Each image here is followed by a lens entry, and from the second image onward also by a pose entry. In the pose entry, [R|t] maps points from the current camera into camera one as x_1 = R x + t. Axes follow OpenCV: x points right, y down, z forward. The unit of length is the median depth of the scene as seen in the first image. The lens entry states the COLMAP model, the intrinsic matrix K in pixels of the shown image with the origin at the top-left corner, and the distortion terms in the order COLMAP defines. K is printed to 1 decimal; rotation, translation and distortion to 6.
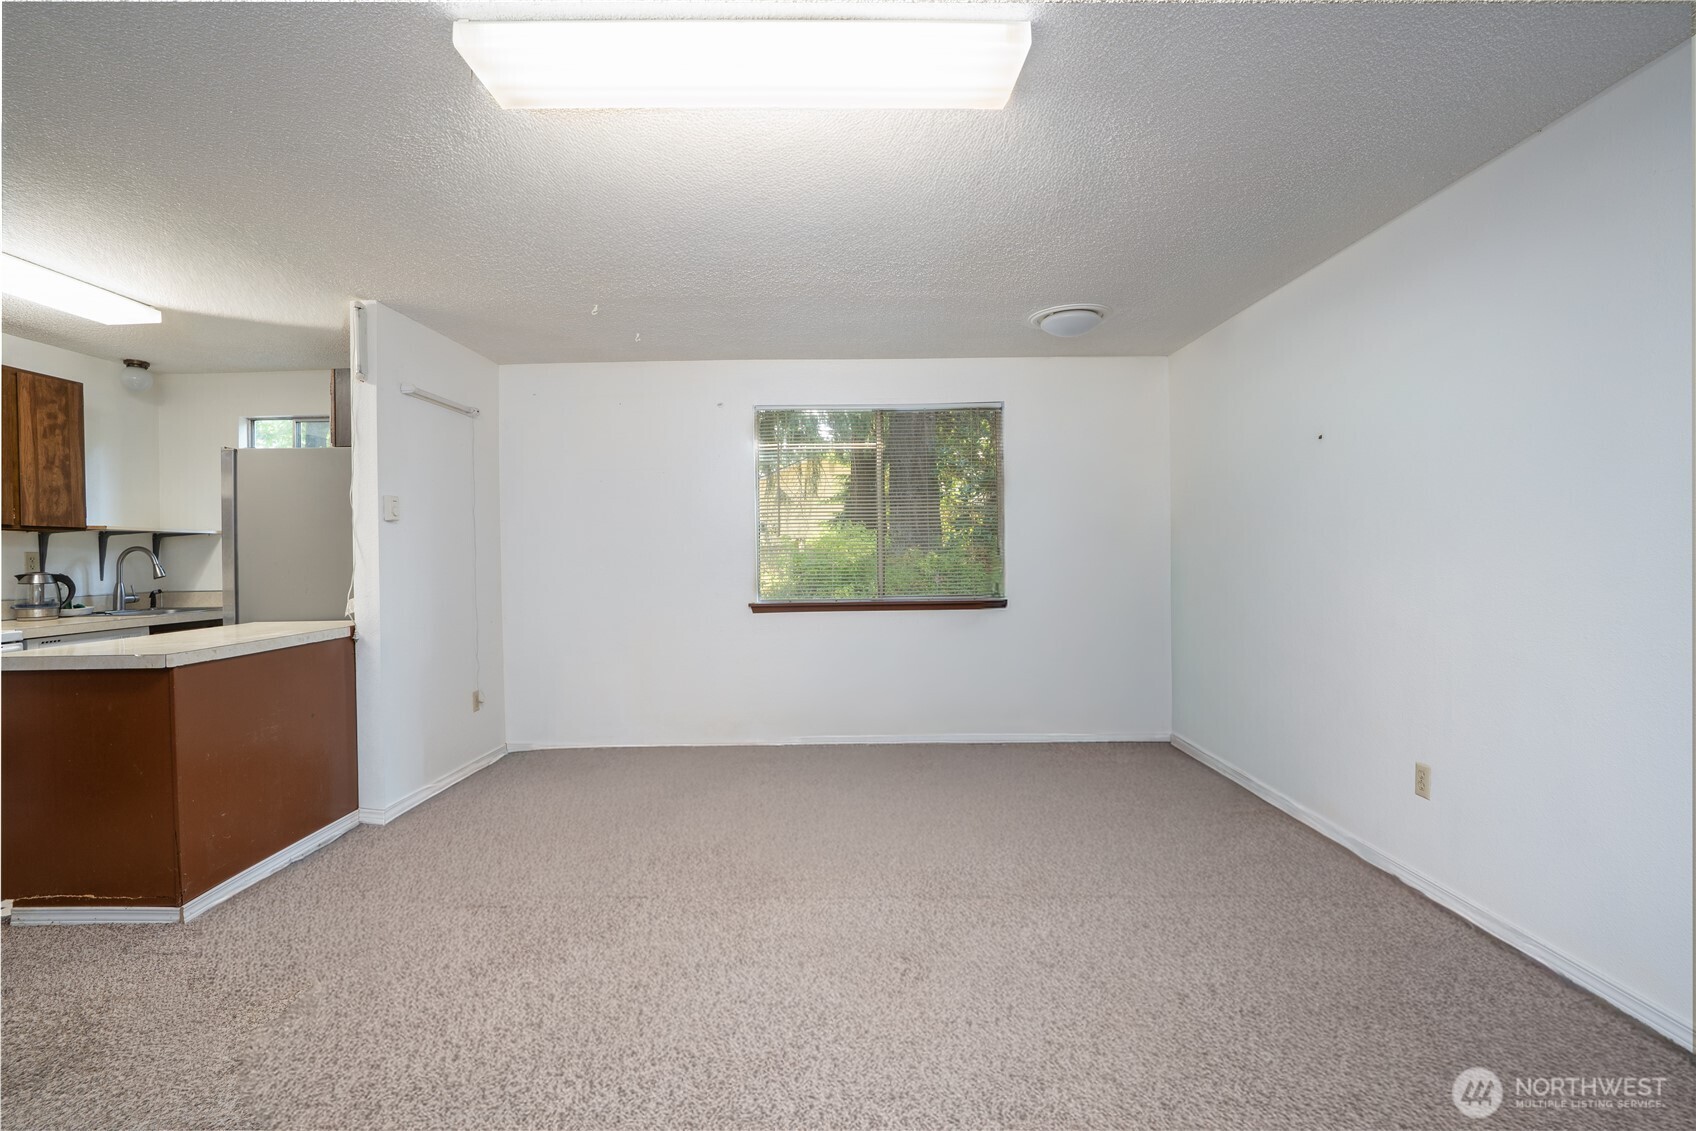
lens RADIAL K [[792.4, 0, 850.3], [0, 792.4, 563.6], [0, 0, 1]] dist [-0.053111, 0.021878]
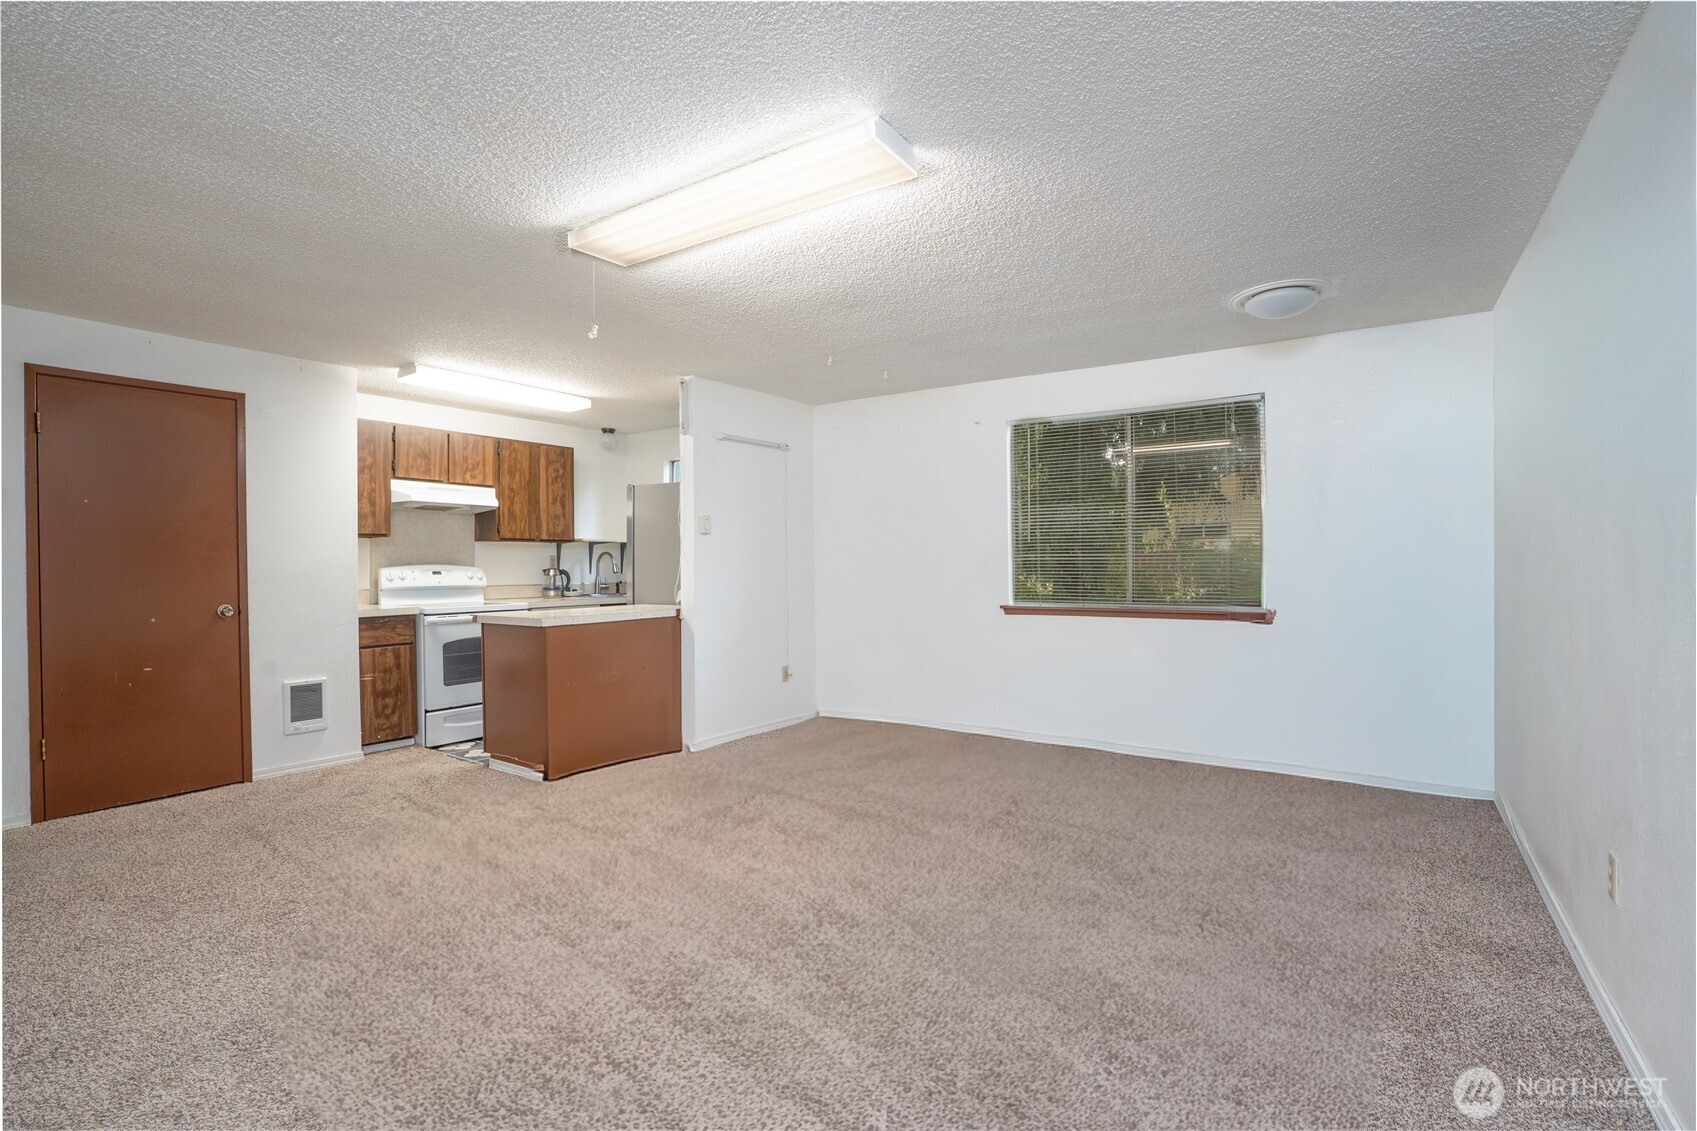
lens RADIAL K [[792.8, 0, 838.5], [0, 792.8, 571.7], [0, 0, 1]] dist [-0.053111, 0.021878]
pose [[0.821403, 0.015603, -0.570135, 0.366853], [-0.012579, 0.999878, 0.009242, -0.003945], [0.570210, -0.000420, 0.821499, -0.010753]]
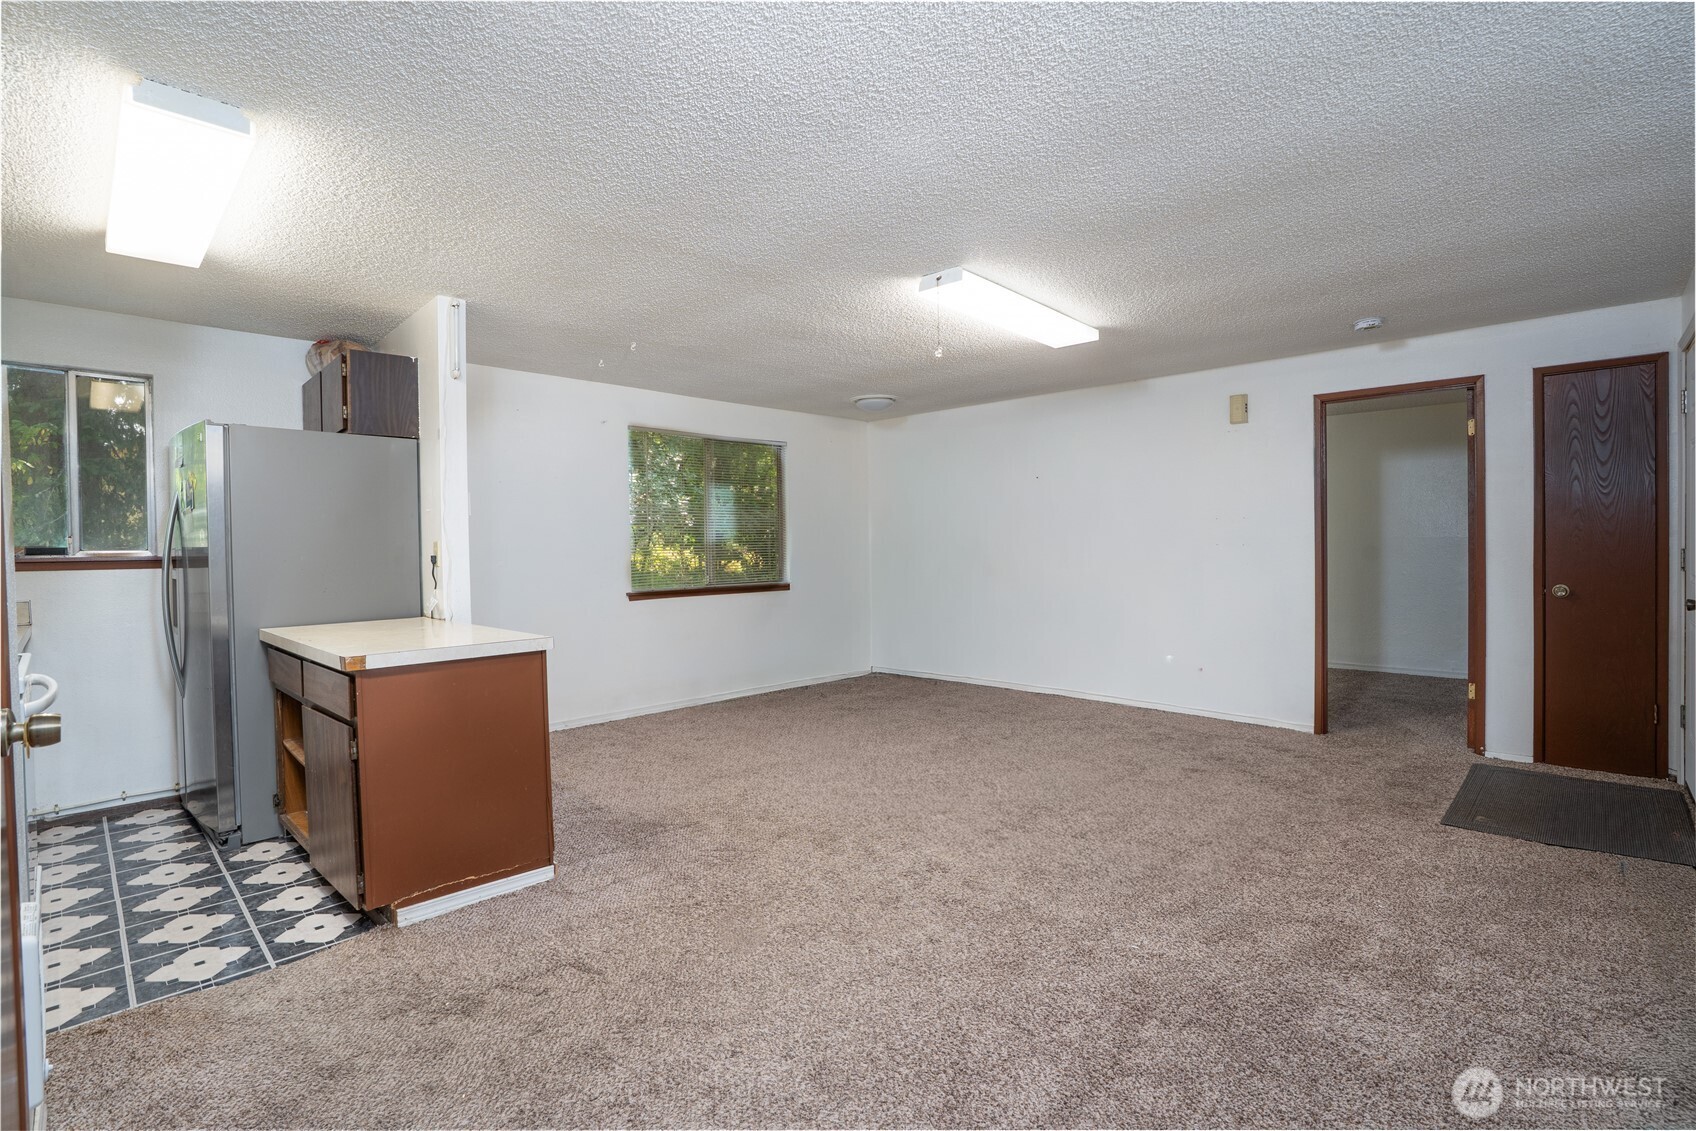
lens RADIAL K [[792.4, 0, 841.2], [0, 792.4, 562.6], [0, 0, 1]] dist [-0.053111, 0.021878]
pose [[0.710820, -0.011134, 0.703285, -0.882485], [0.011748, 0.999923, 0.003956, 0.005188], [-0.703275, 0.005450, 0.710897, -0.068475]]
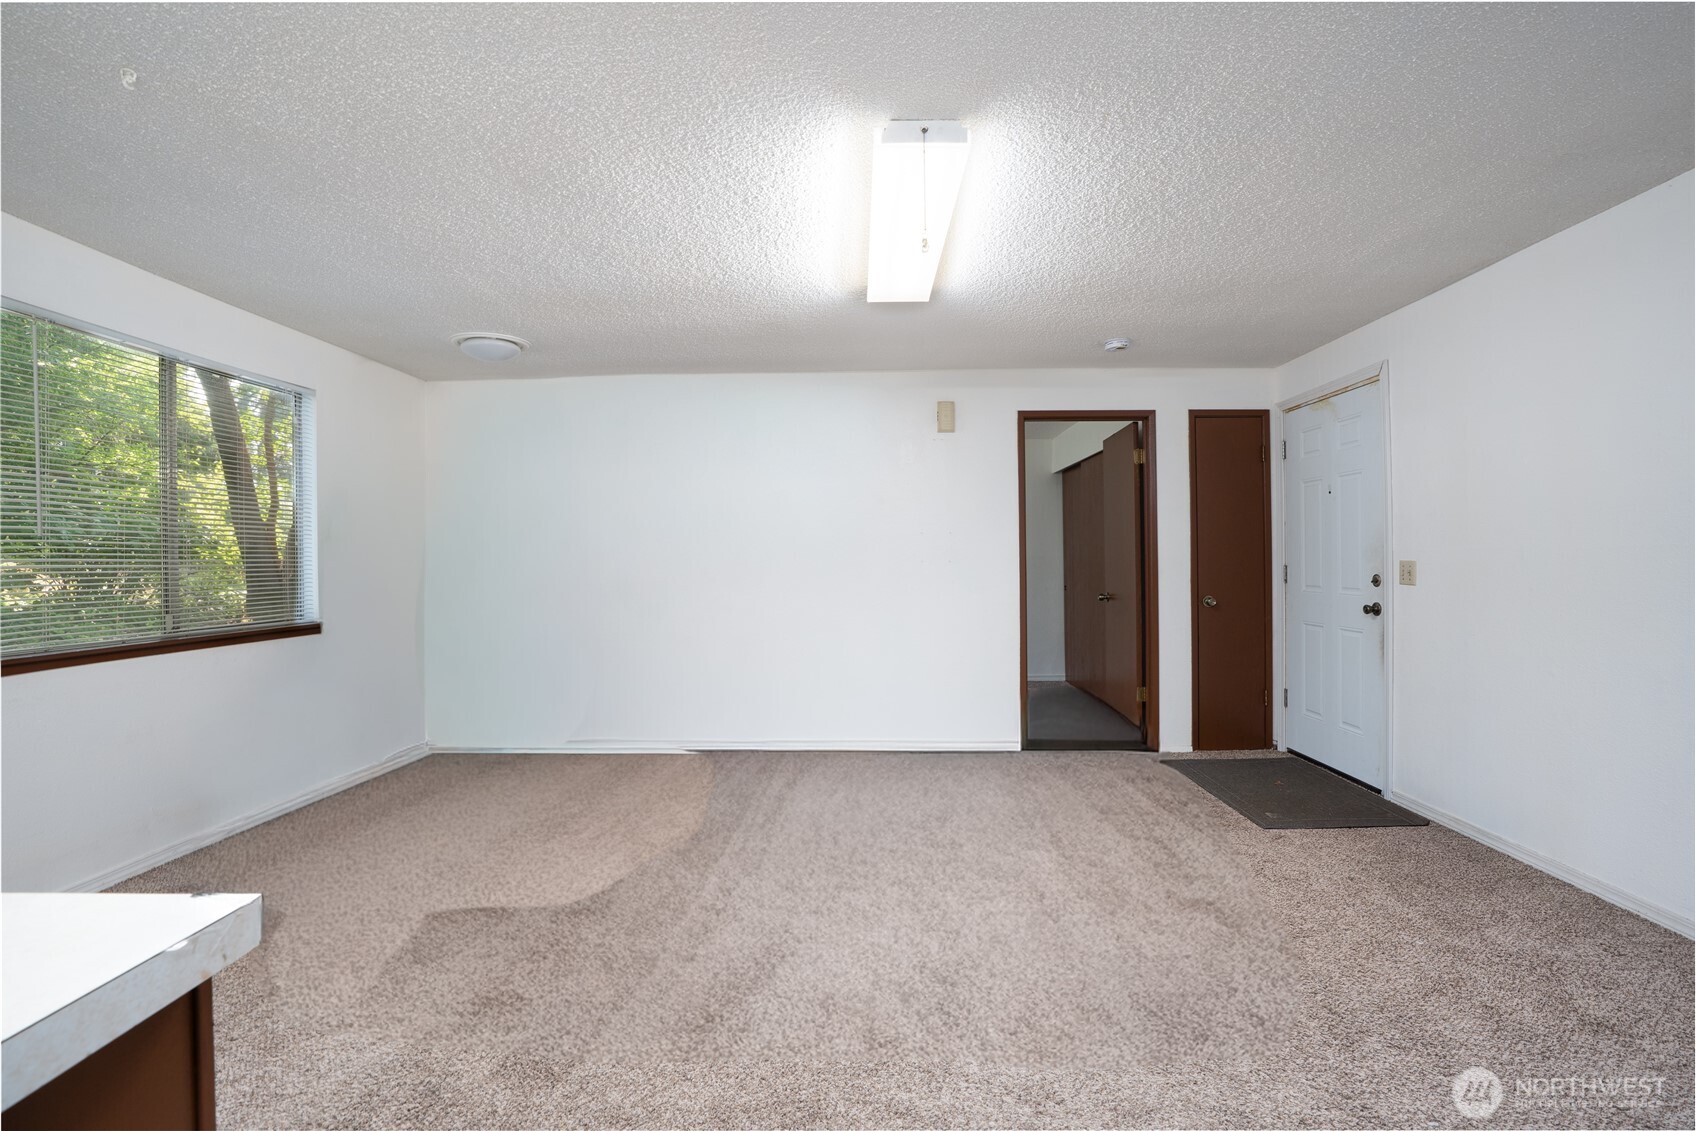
lens RADIAL K [[792.4, 0, 846.4], [0, 792.4, 556.6], [0, 0, 1]] dist [-0.053111, 0.021878]
pose [[0.051045, 0.021068, 0.998474, -0.736823], [0.019196, 0.999572, -0.022072, 0.004819], [-0.998512, 0.020293, 0.050618, 0.484716]]
